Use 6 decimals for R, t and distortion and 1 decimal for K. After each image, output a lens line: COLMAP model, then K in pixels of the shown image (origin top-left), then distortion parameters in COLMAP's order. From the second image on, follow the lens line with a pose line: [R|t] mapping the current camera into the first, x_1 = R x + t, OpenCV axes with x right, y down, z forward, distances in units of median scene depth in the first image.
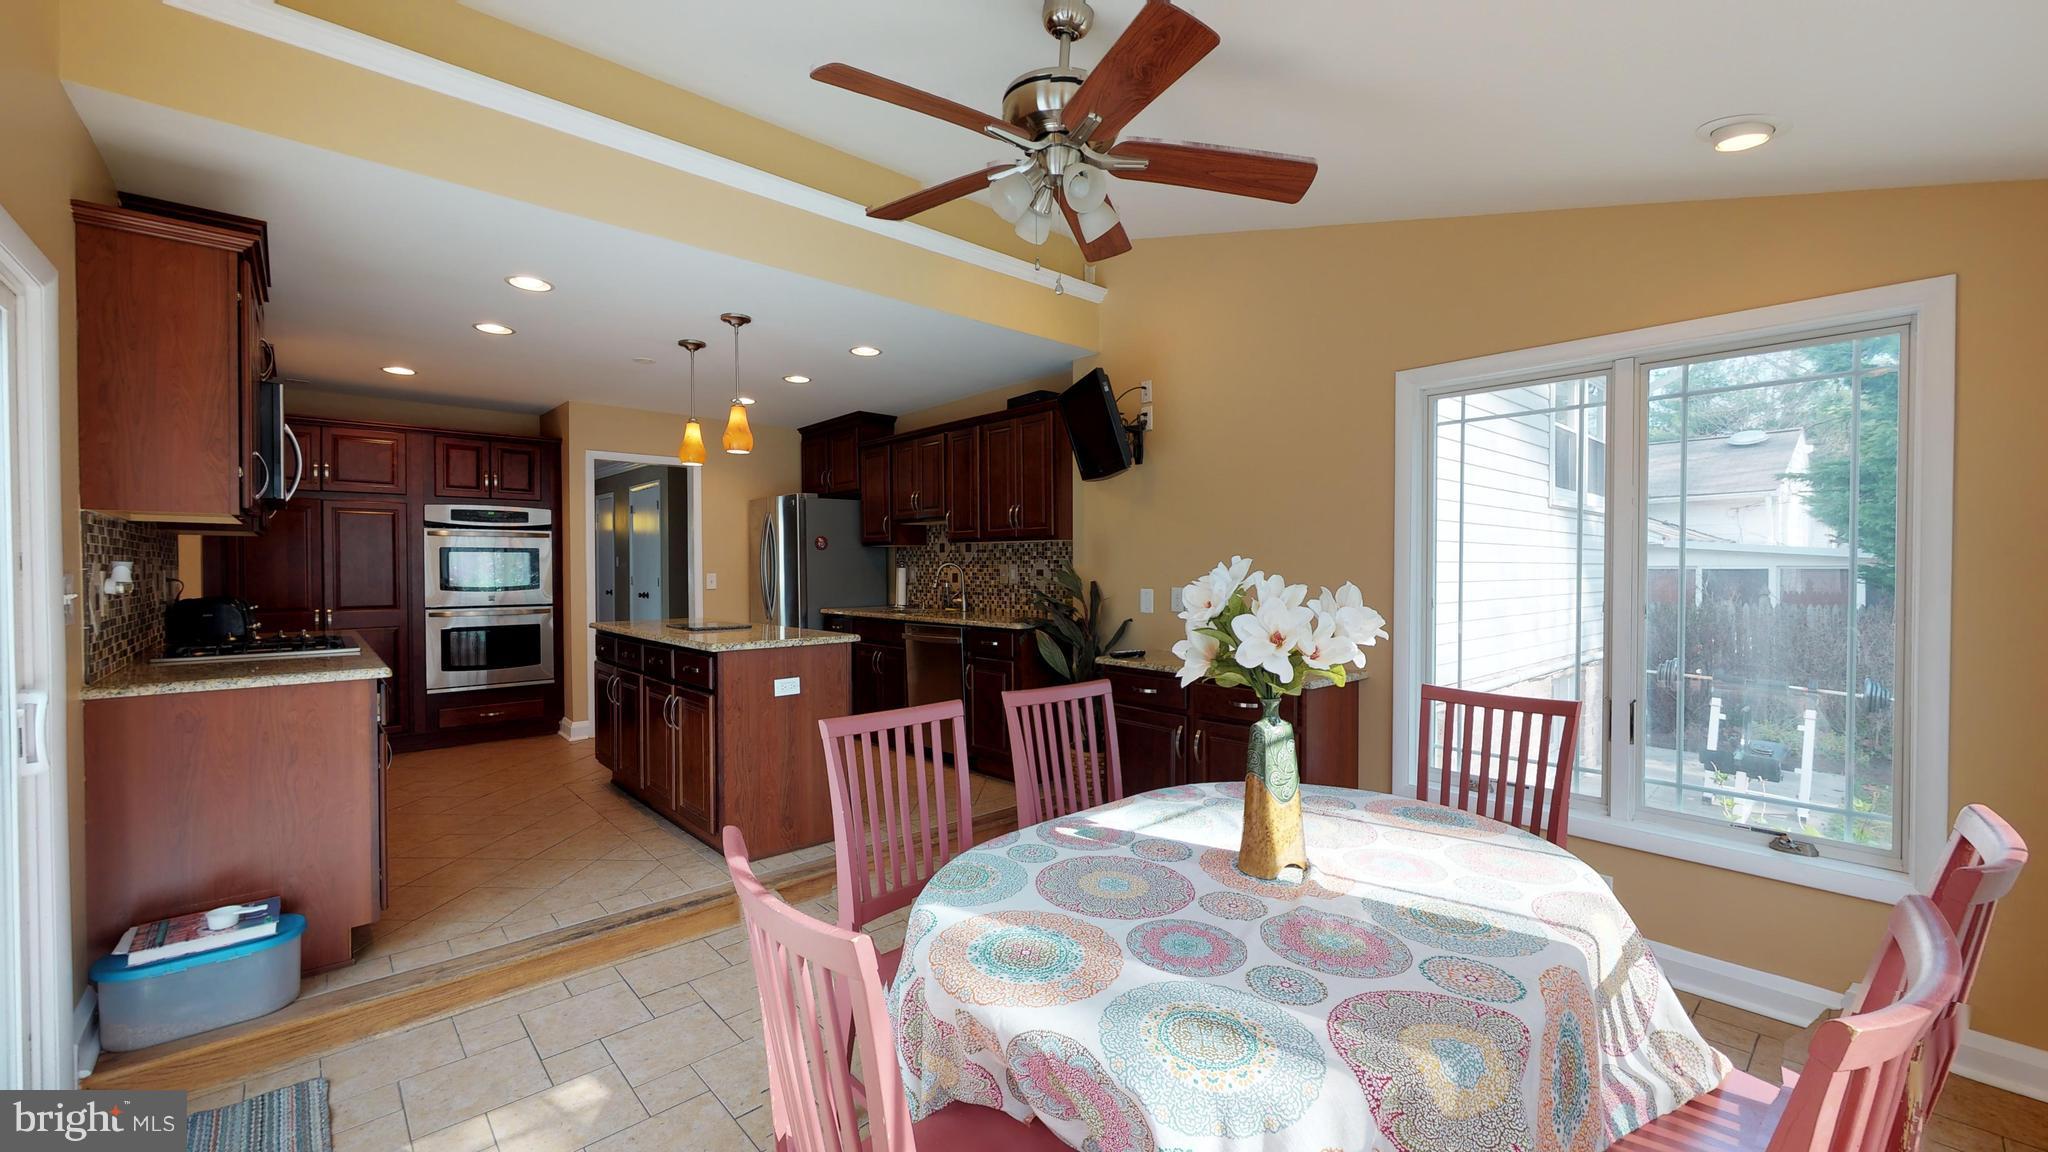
lens RADIAL K [[805.7, 0, 1024.0], [0, 805.7, 578.4], [0, 0, 1]] dist [-0.001222, 0.000160]
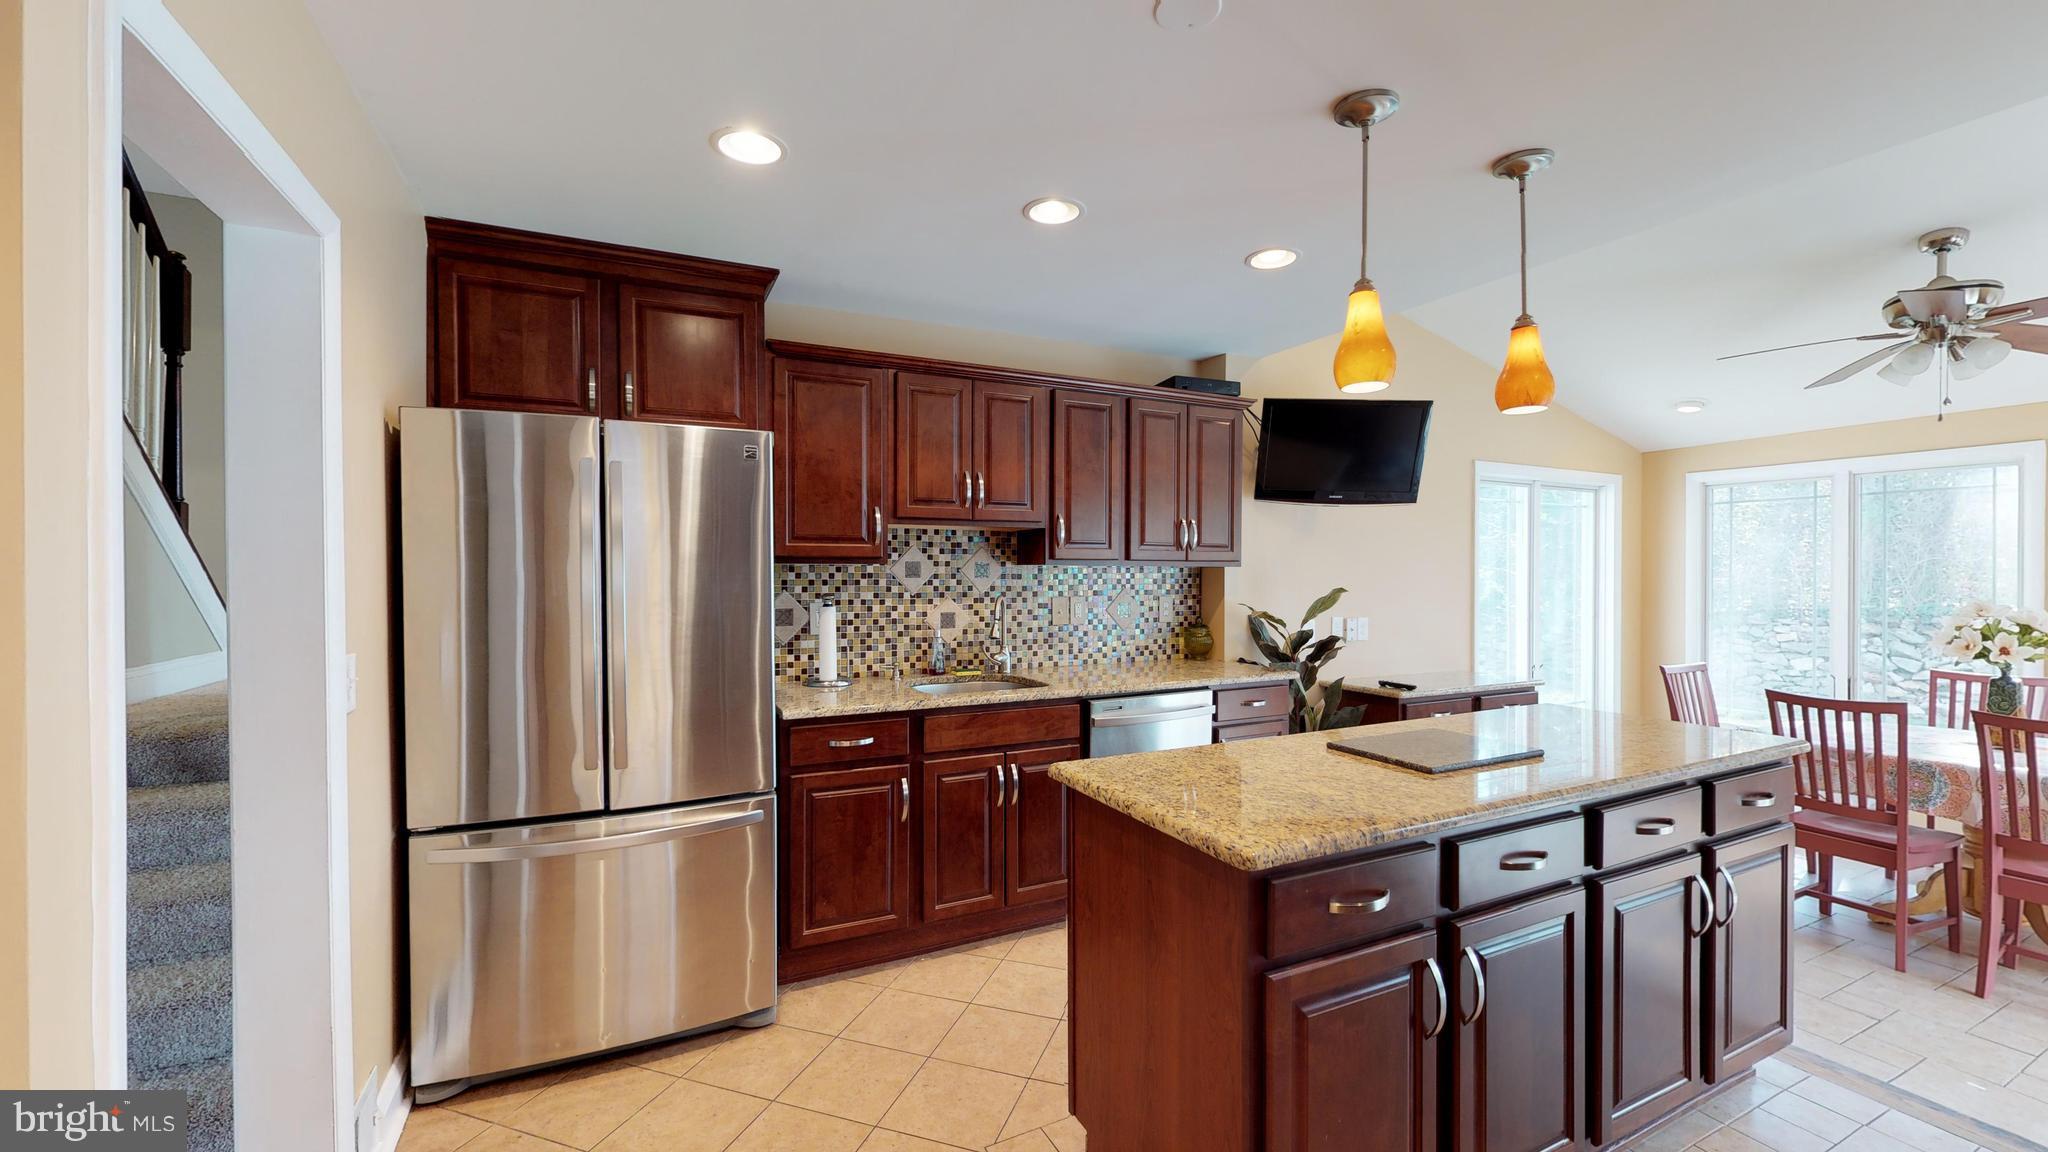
lens RADIAL K [[805.7, 0, 1024.0], [0, 805.7, 578.4], [0, 0, 1]] dist [-0.001222, 0.000160]
pose [[0.265947, -0.004465, 0.963977, -0.663800], [0.014206, 0.999899, 0.000712, -0.031848], [-0.963883, 0.013504, 0.265984, 0.793301]]
